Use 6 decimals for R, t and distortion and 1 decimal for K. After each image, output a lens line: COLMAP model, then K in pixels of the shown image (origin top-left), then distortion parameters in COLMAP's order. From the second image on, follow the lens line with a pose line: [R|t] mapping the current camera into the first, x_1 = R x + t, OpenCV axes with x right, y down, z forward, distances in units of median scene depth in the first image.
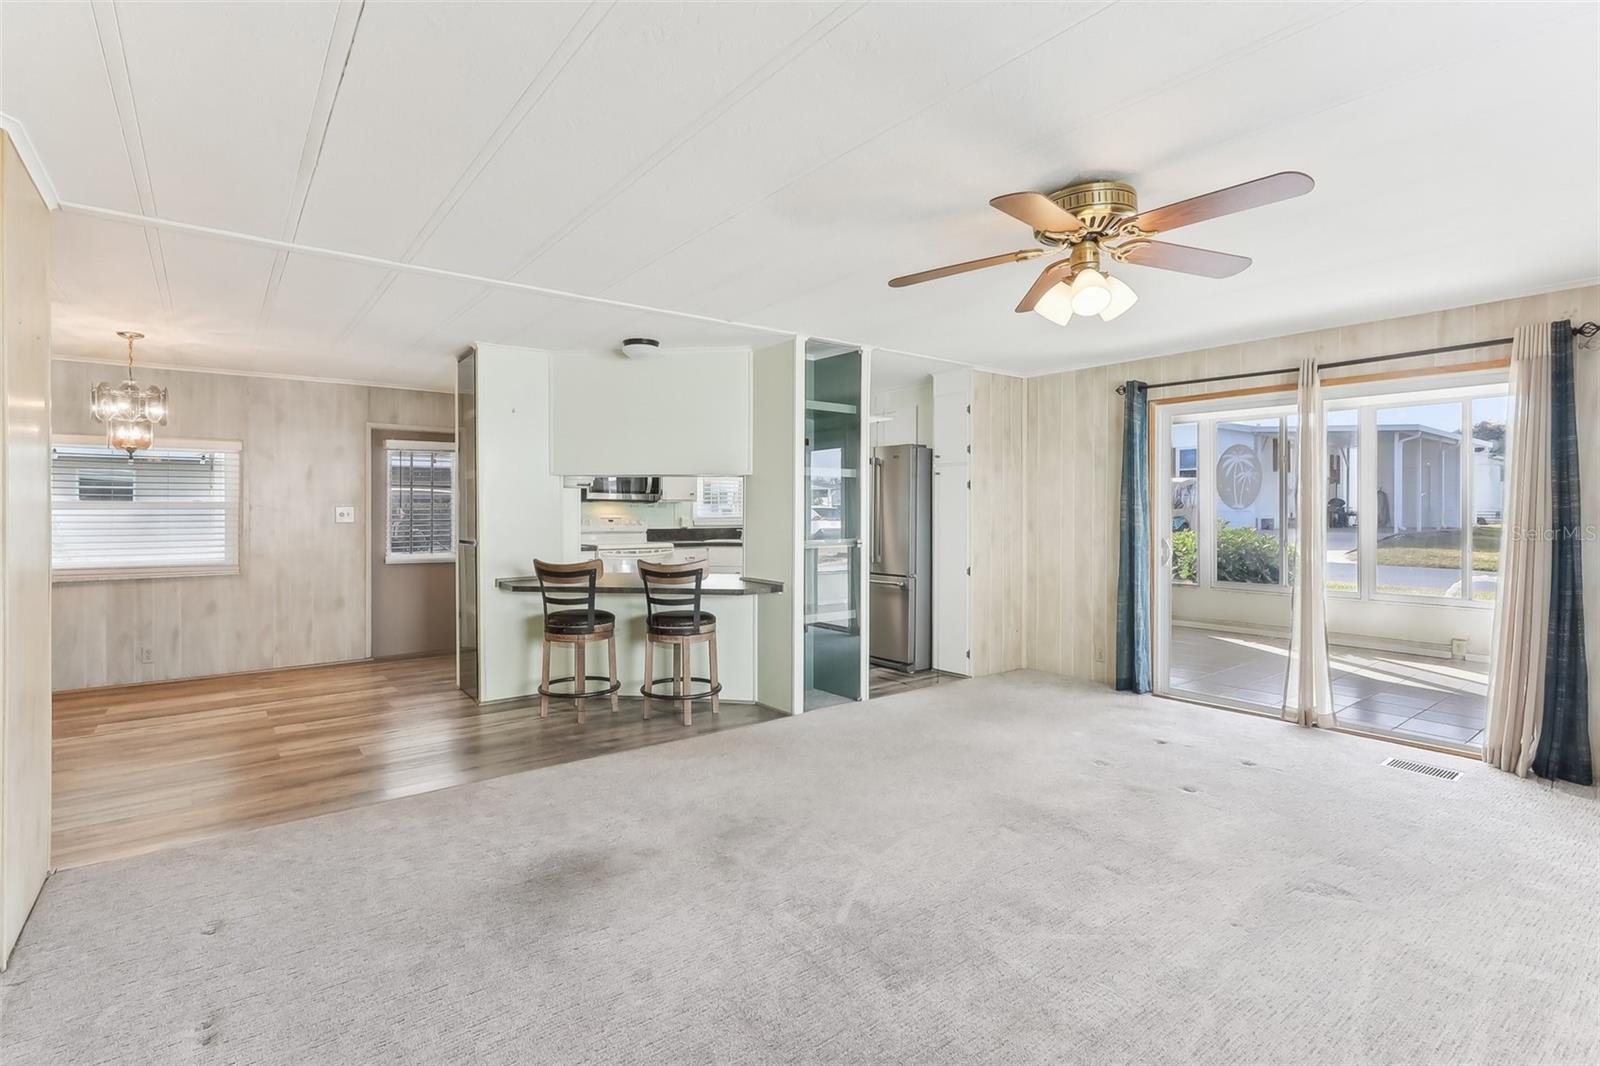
lens RADIAL K [[755.3, 0, 787.8], [0, 755.3, 520.3], [0, 0, 1]] dist [0.002721, -0.001577]
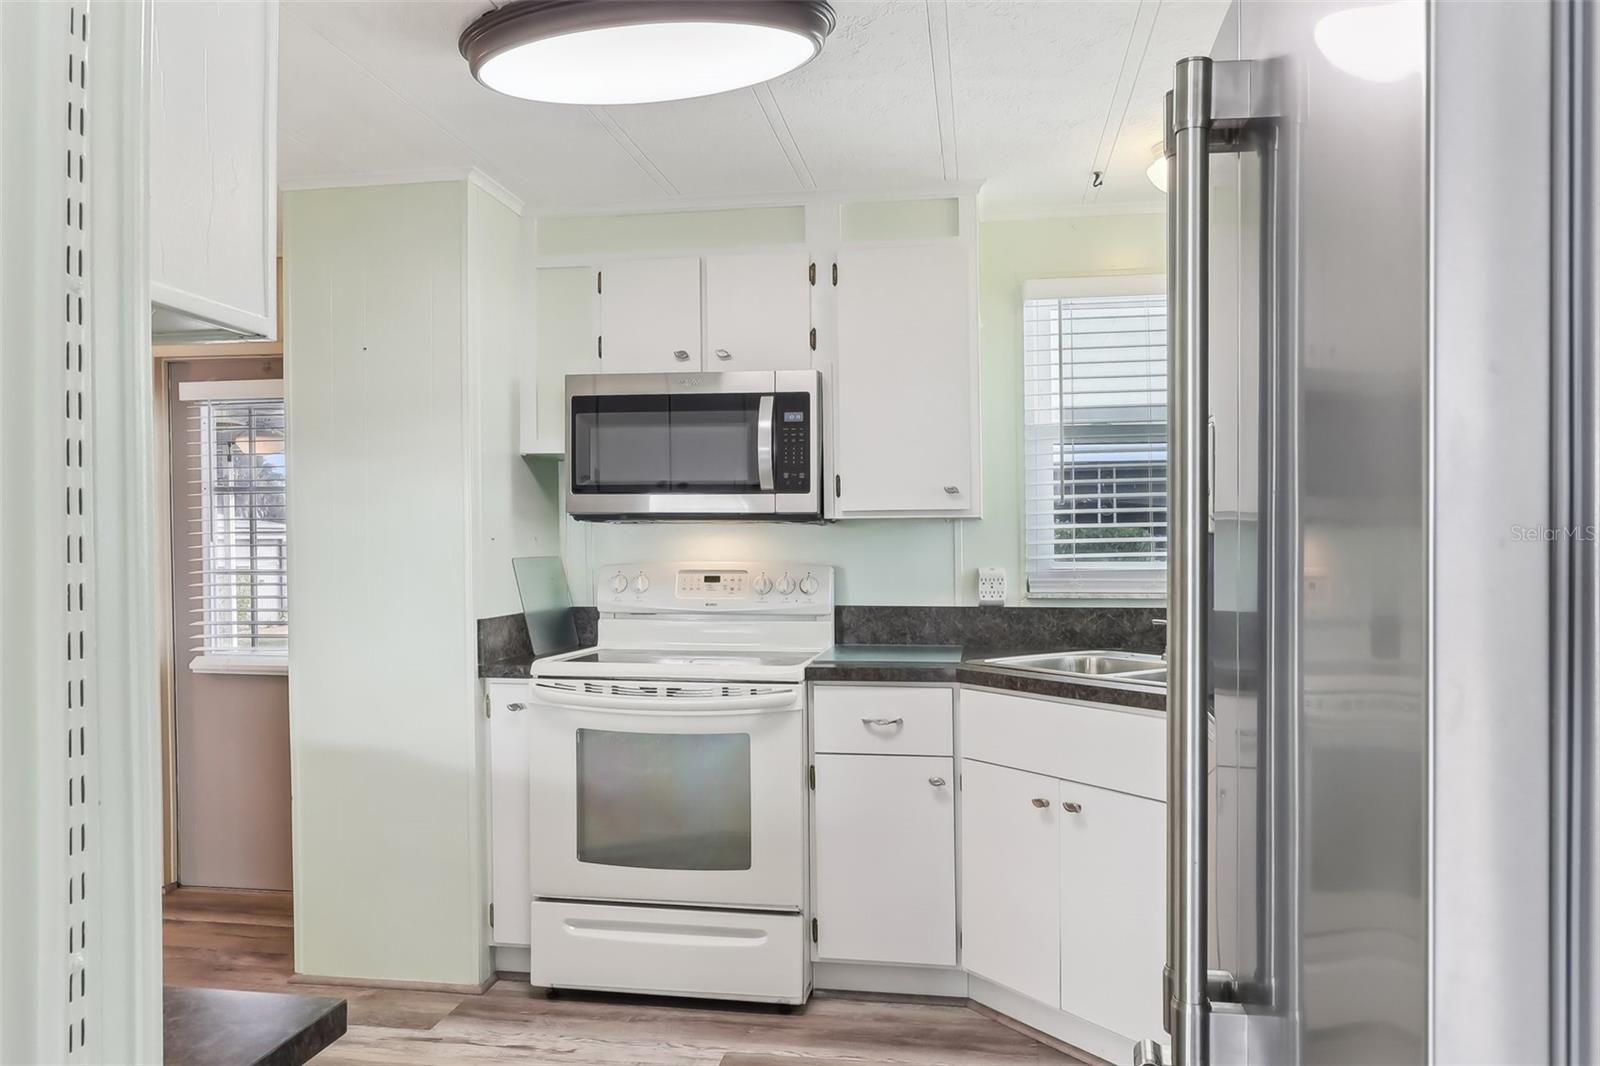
lens RADIAL K [[1145.9, 0, 784.1], [0, 1145.9, 544.8], [0, 0, 1]] dist [0.002210, -0.000413]
pose [[0.694533, 0.002085, -0.719458, 0.196984], [-0.005692, 0.999980, -0.002597, -0.017264], [0.719438, 0.005898, 0.694531, 0.889531]]
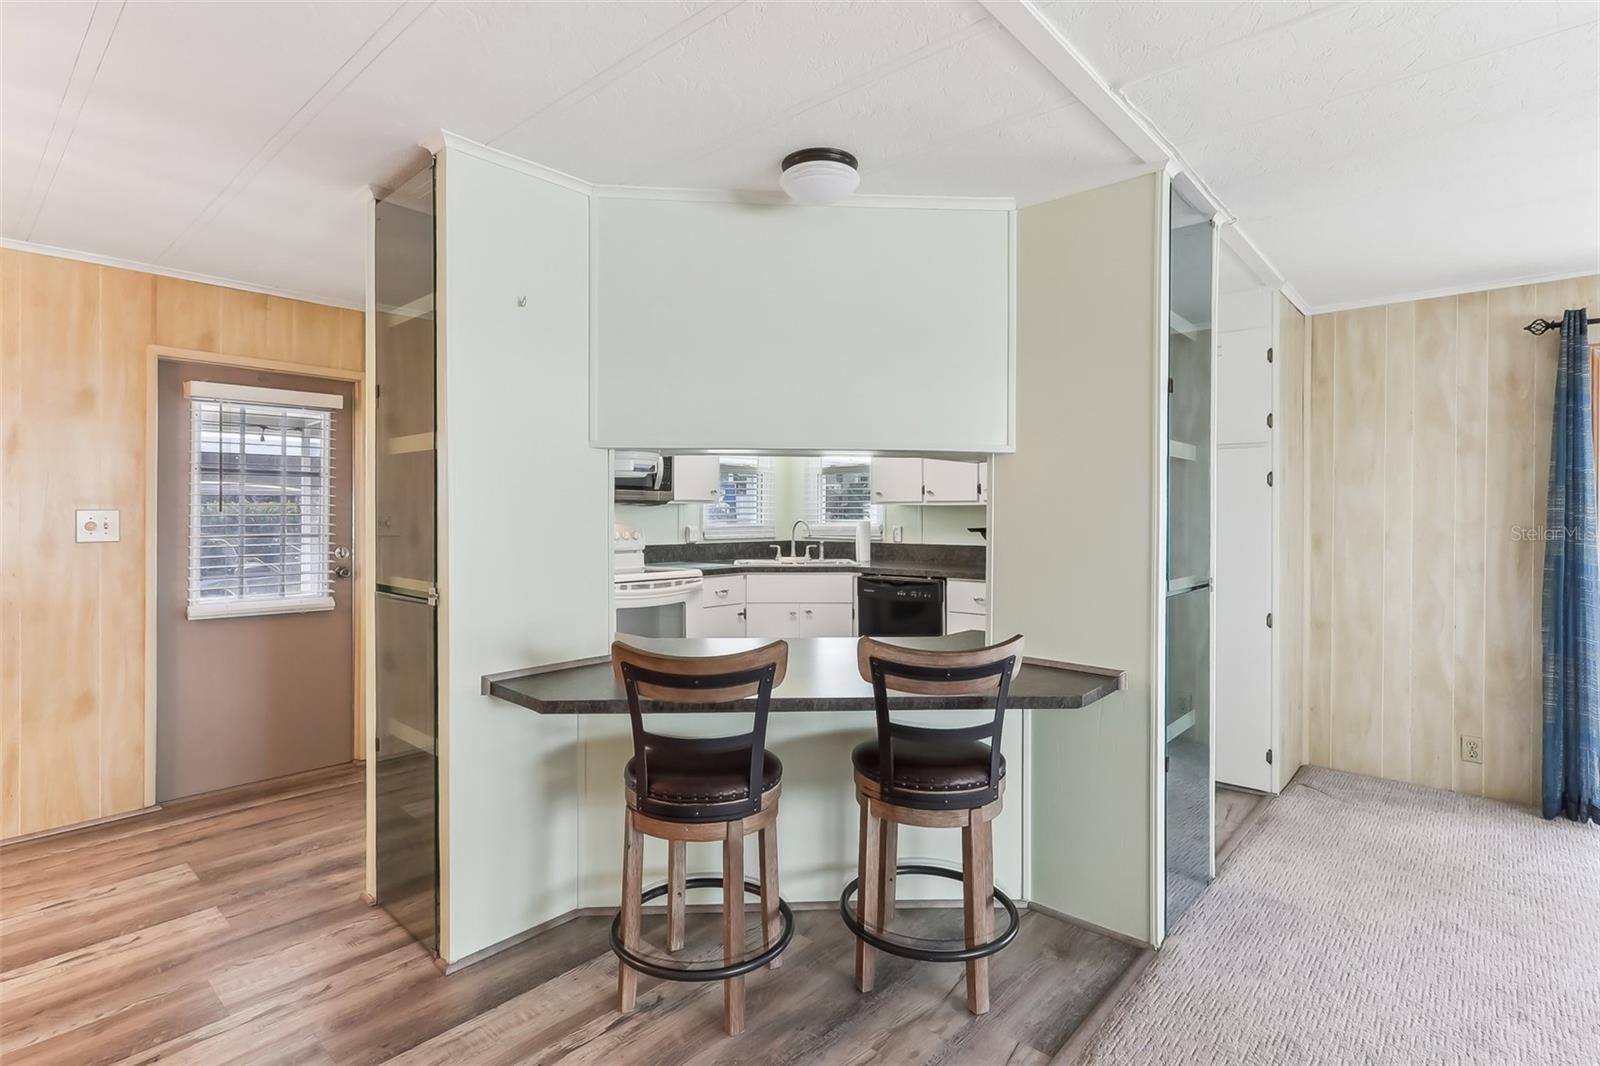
lens RADIAL K [[755.3, 0, 806.7], [0, 755.3, 522.7], [0, 0, 1]] dist [0.002721, -0.001577]
pose [[0.979859, -0.000225, 0.199690, -0.245612], [0.000650, 0.999998, -0.002063, -0.009083], [-0.199689, 0.002151, 0.979857, 0.452534]]
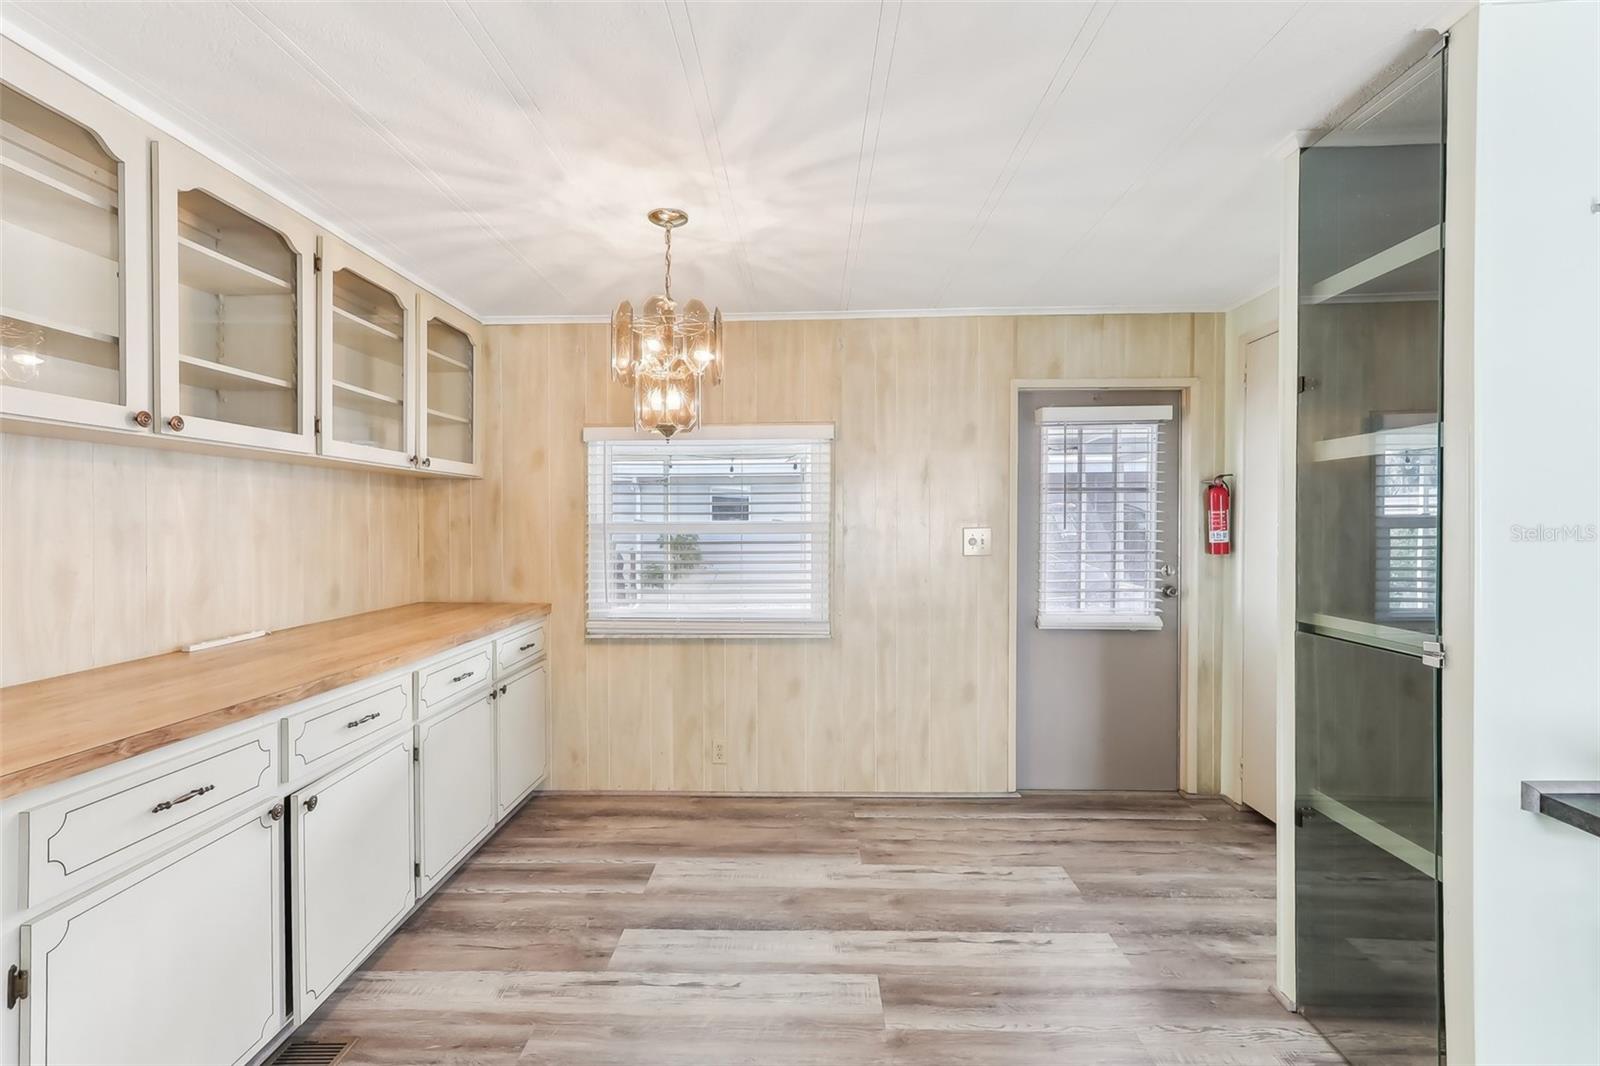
lens RADIAL K [[755.3, 0, 802.3], [0, 755.3, 524.9], [0, 0, 1]] dist [0.002721, -0.001577]
pose [[0.785003, -0.001737, -0.619489, -0.359751], [-0.002198, 0.999982, -0.005590, -0.018240], [0.619488, 0.005750, 0.784985, 0.499494]]
